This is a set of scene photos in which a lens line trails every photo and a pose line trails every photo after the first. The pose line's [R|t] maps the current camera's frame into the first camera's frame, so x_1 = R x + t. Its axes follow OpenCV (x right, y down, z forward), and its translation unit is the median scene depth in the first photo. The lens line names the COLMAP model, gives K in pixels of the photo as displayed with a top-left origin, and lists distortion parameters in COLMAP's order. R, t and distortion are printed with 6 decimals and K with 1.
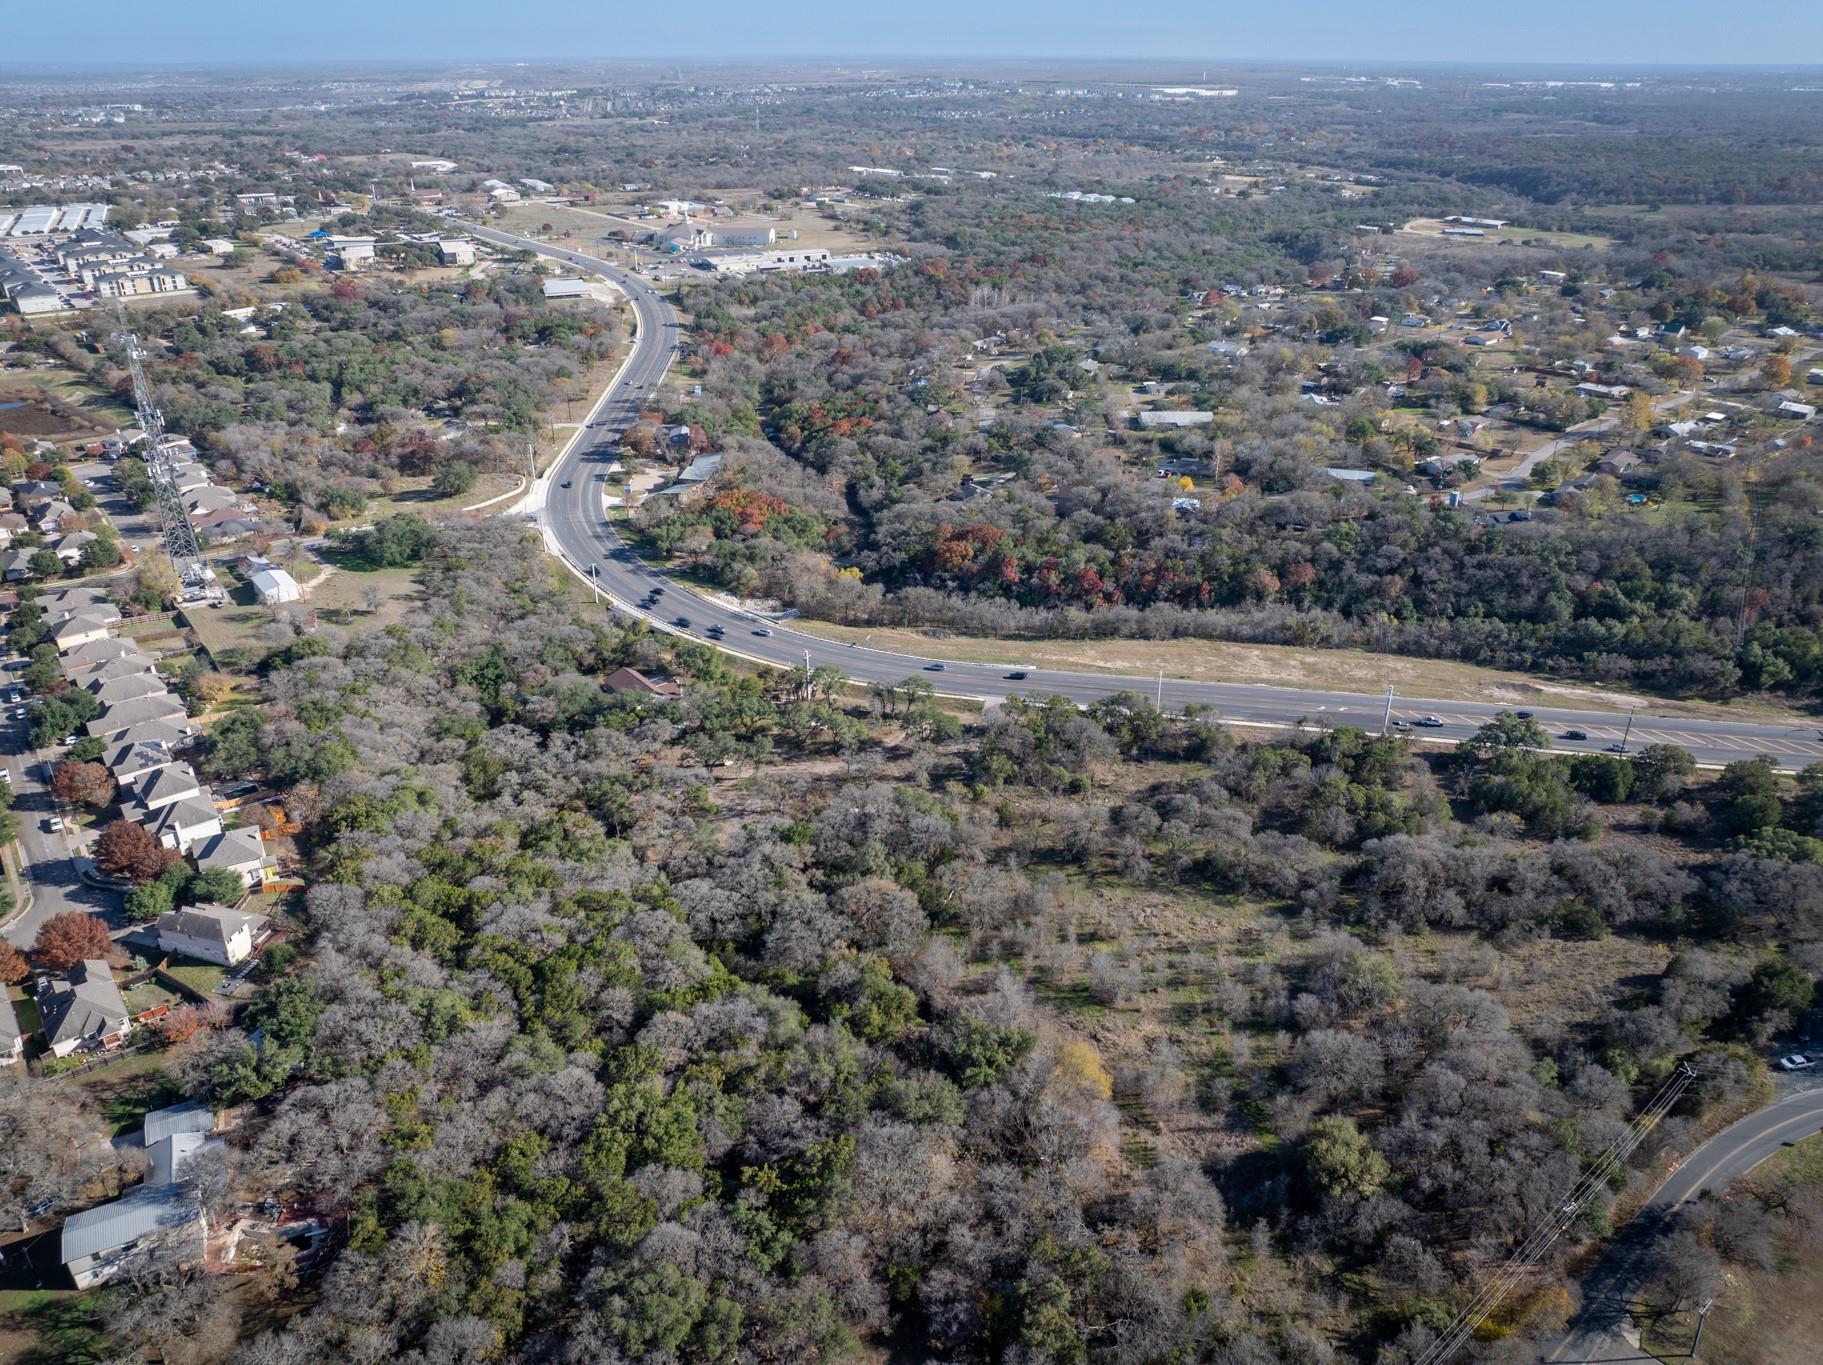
lens RADIAL K [[1285.2, 0, 911.5], [0, 1285.2, 682.5], [0, 0, 1]] dist [-0.040102, 0.007042]
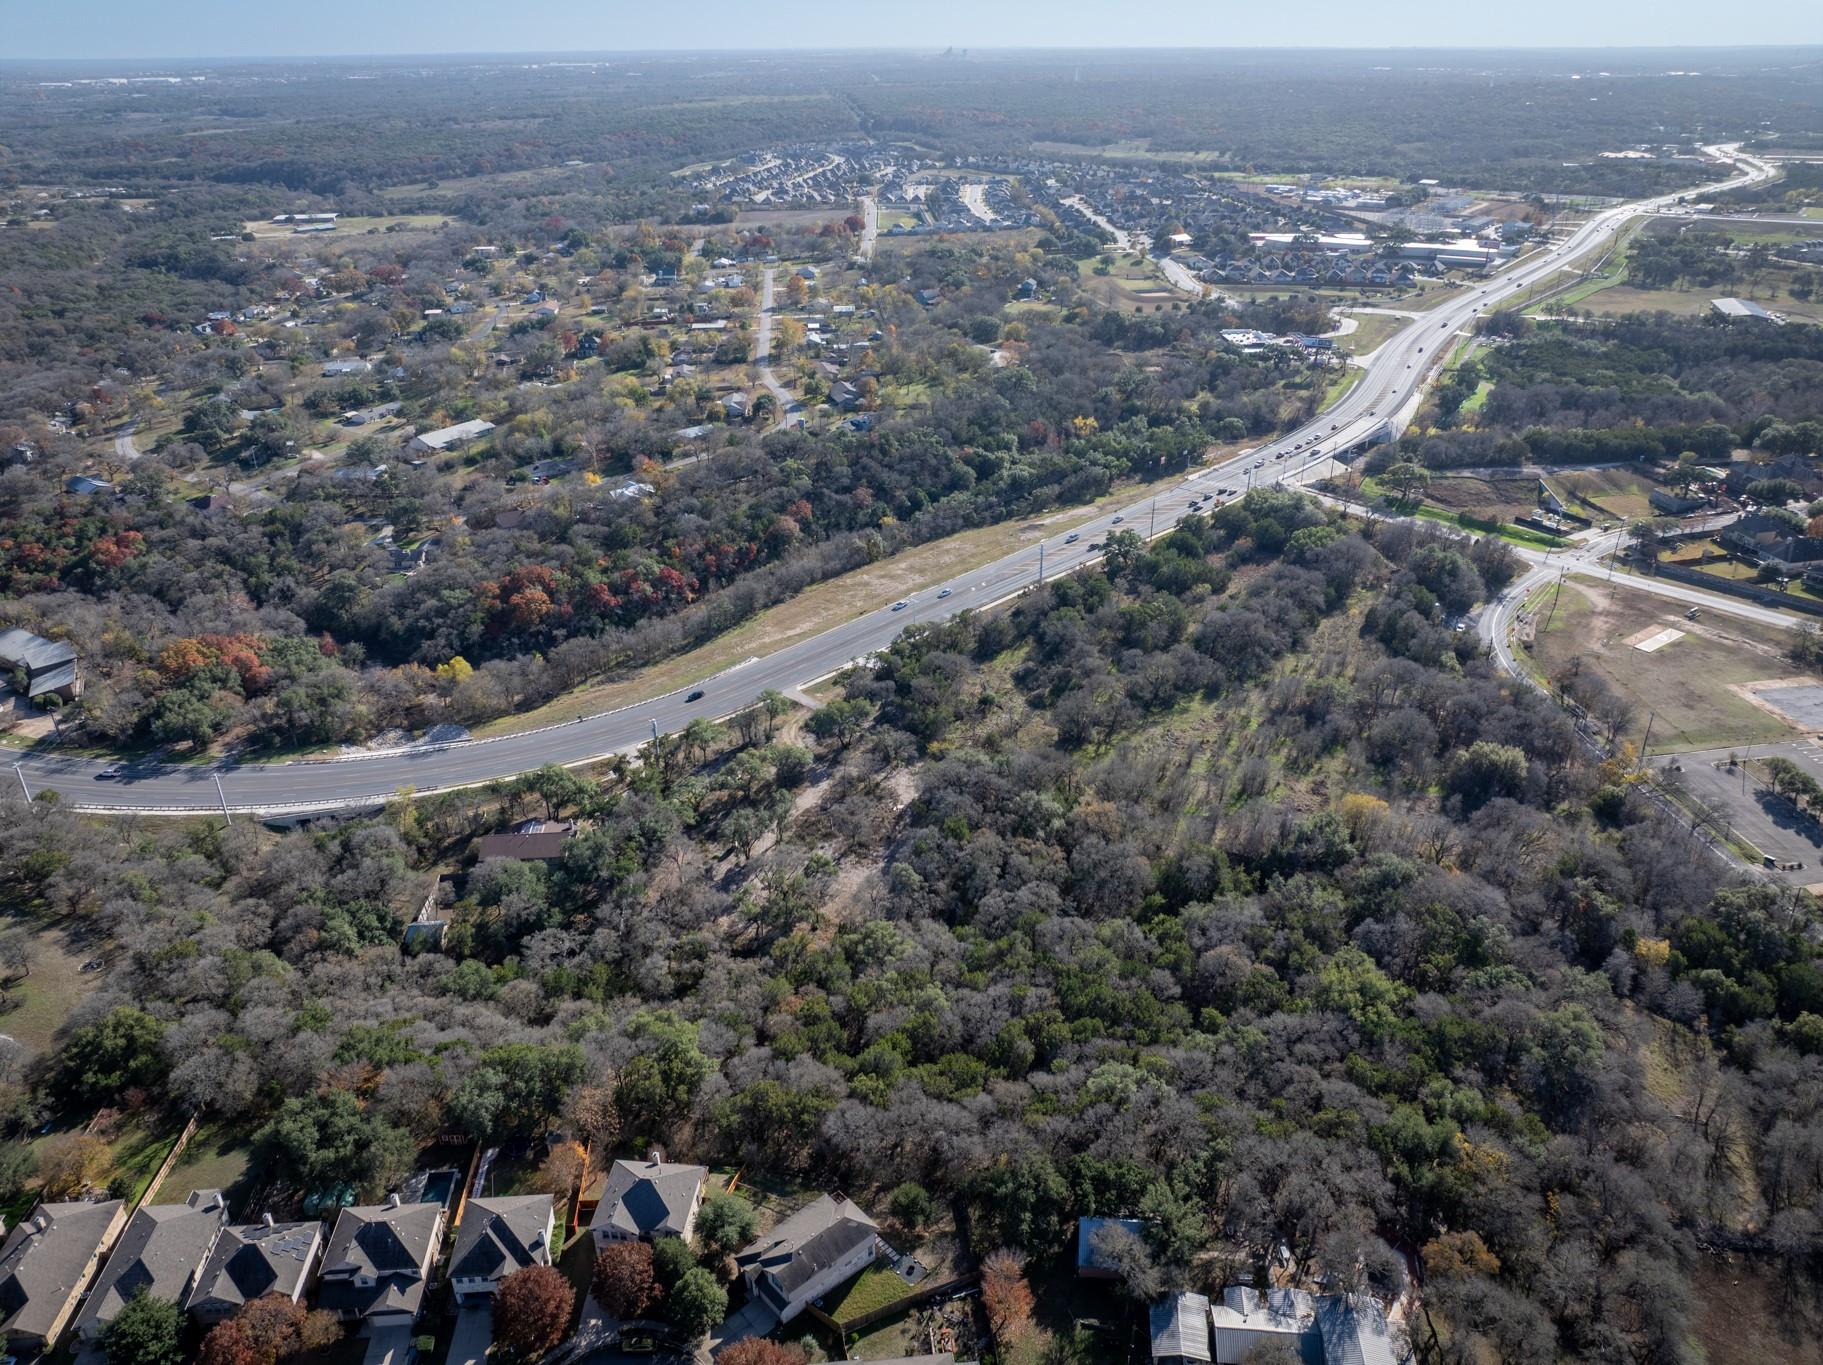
lens RADIAL K [[1273.5, 0, 914.2], [0, 1273.5, 713.6], [0, 0, 1]] dist [-0.039821, 0.007661]
pose [[0.544007, -0.397820, 0.738780, -0.494976], [0.377416, 0.902381, 0.208003, -0.111706], [-0.749408, 0.165672, 0.641046, 0.234323]]
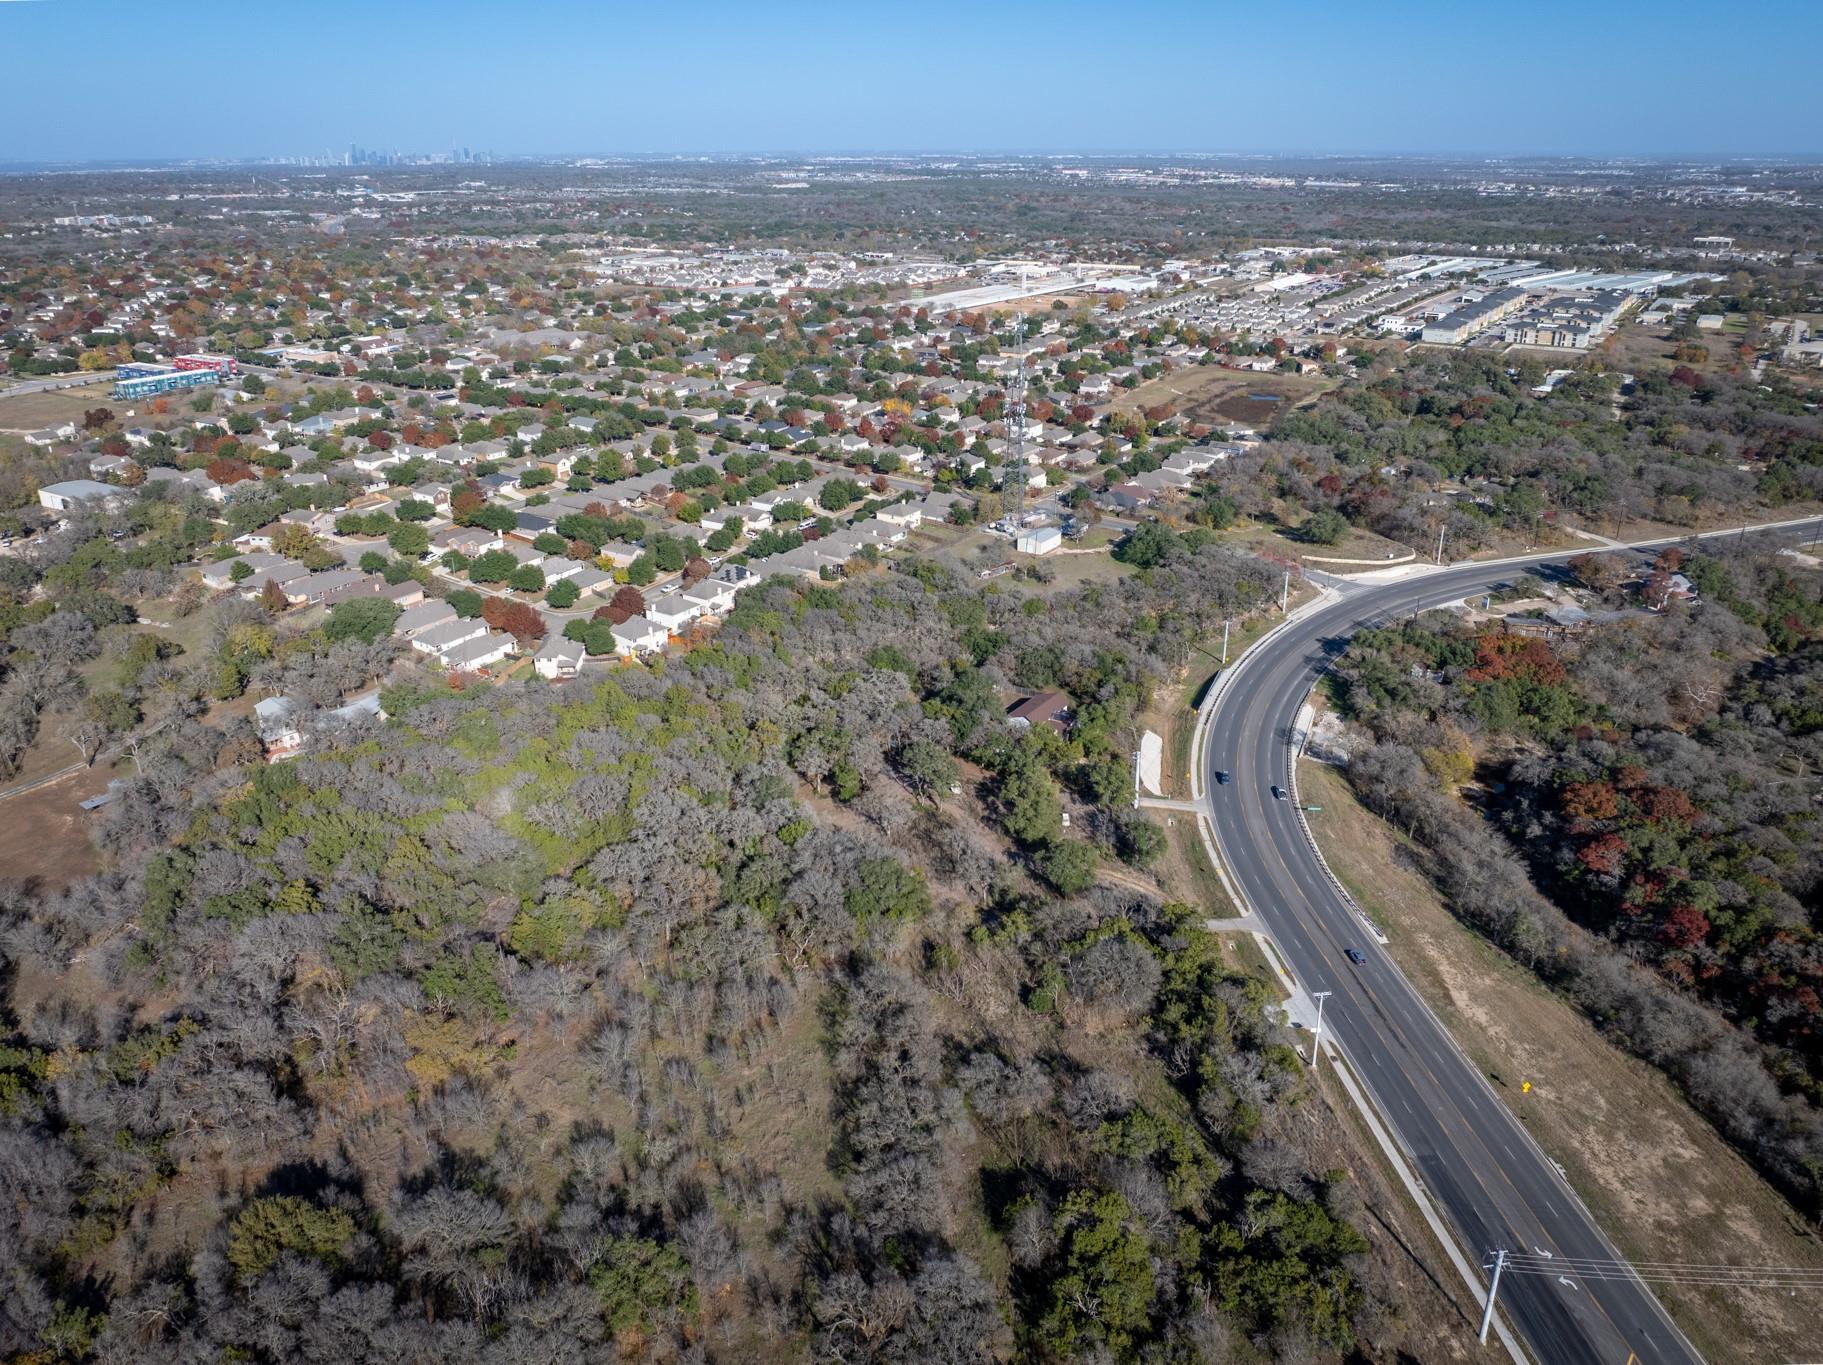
lens RADIAL K [[1285.2, 0, 911.5], [0, 1285.2, 682.5], [0, 0, 1]] dist [-0.040102, 0.007042]
pose [[0.296836, 0.367963, -0.881188, 0.484695], [-0.419304, 0.879286, 0.225922, -0.154245], [0.857947, 0.302424, 0.415292, 0.384637]]
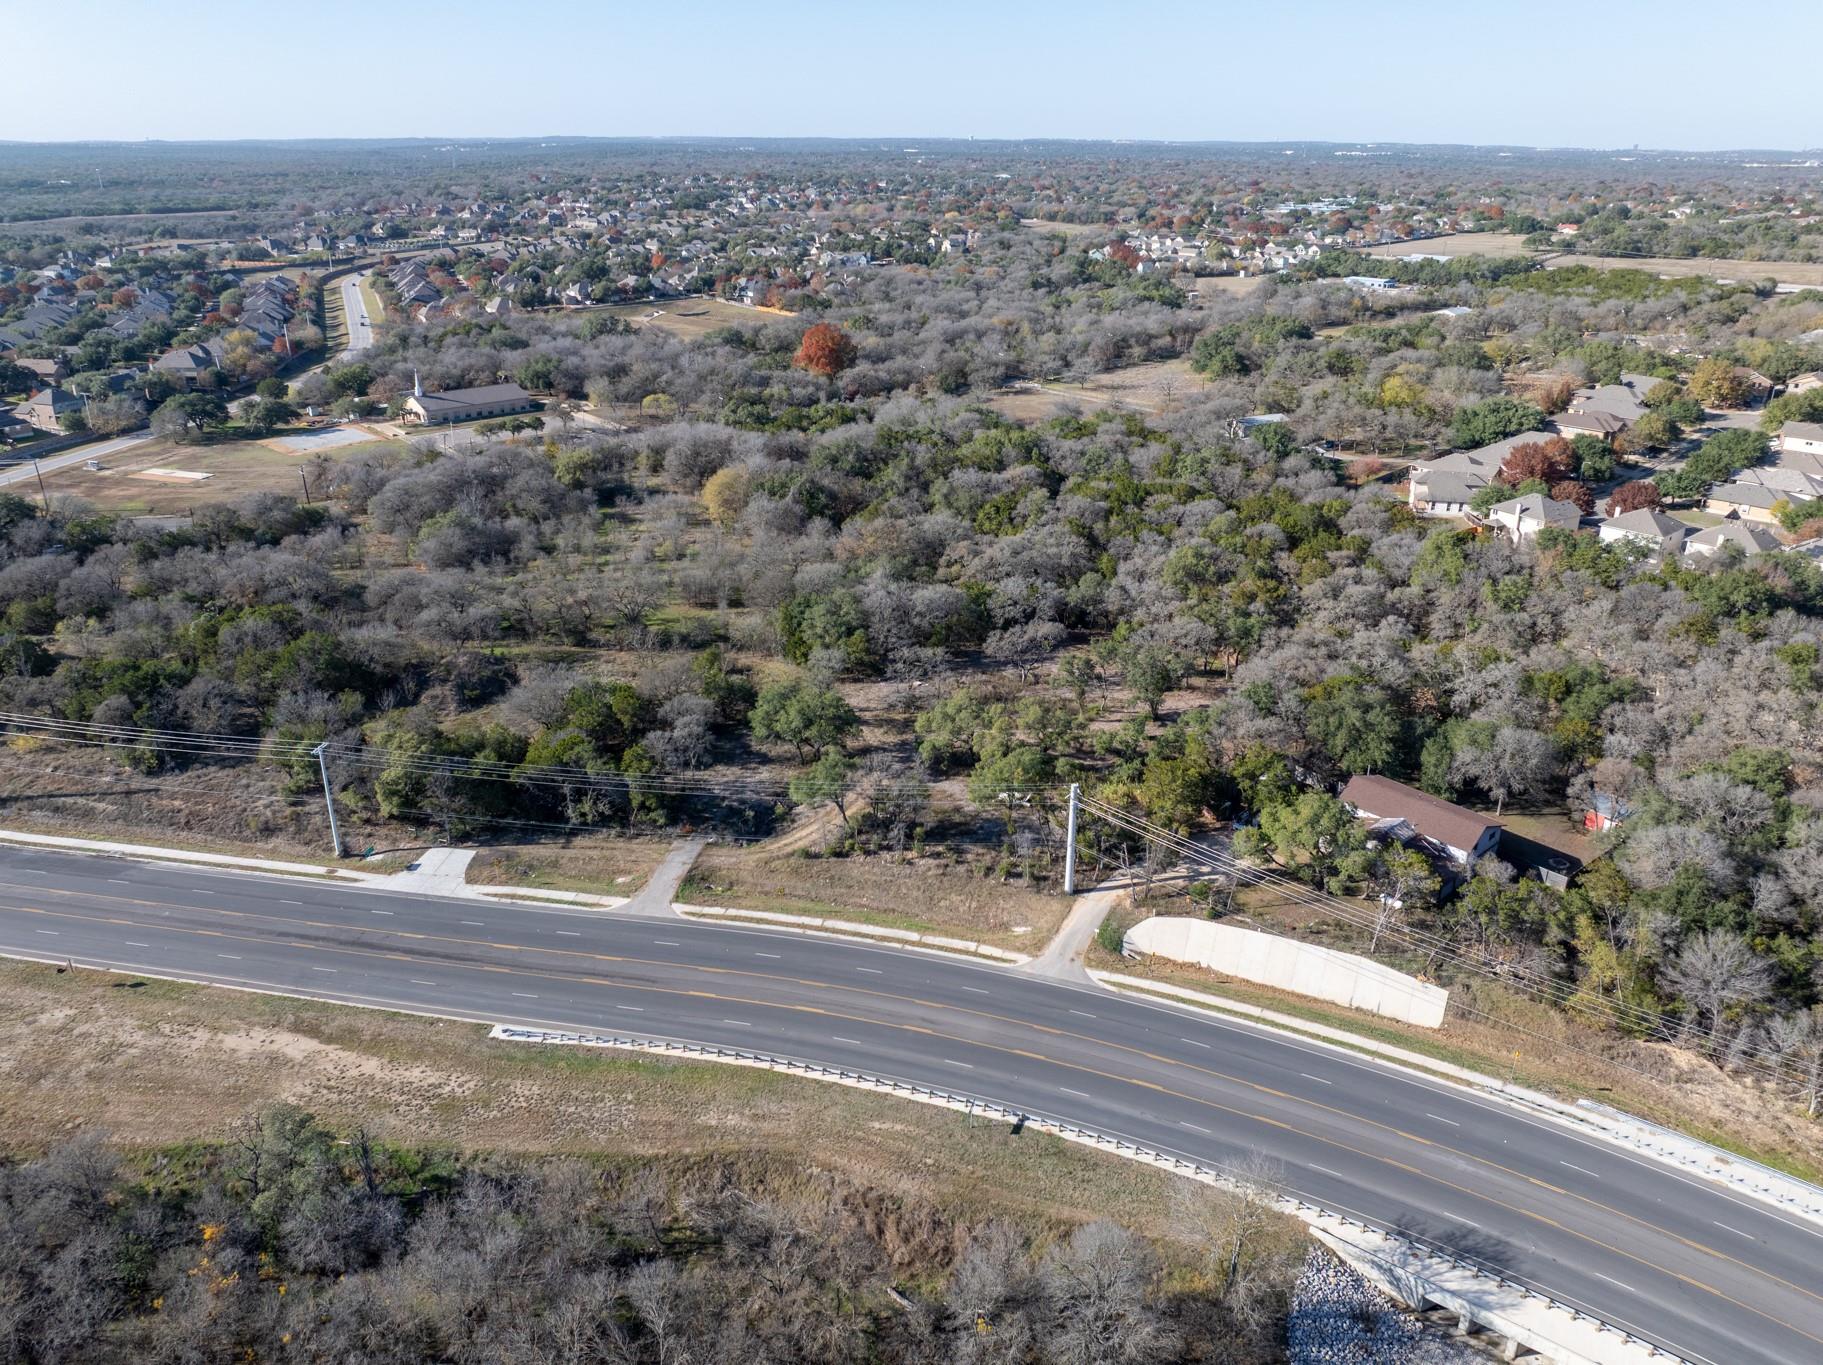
lens RADIAL K [[1262.5, 0, 911.5], [0, 1262.5, 682.5], [0, 0, 1]] dist [-0.034719, -0.001545]
pose [[-0.999229, 0.018516, -0.034634, -0.008130], [-0.014180, 0.652297, 0.757831, -0.293328], [0.036623, 0.757737, -0.651531, 0.978846]]
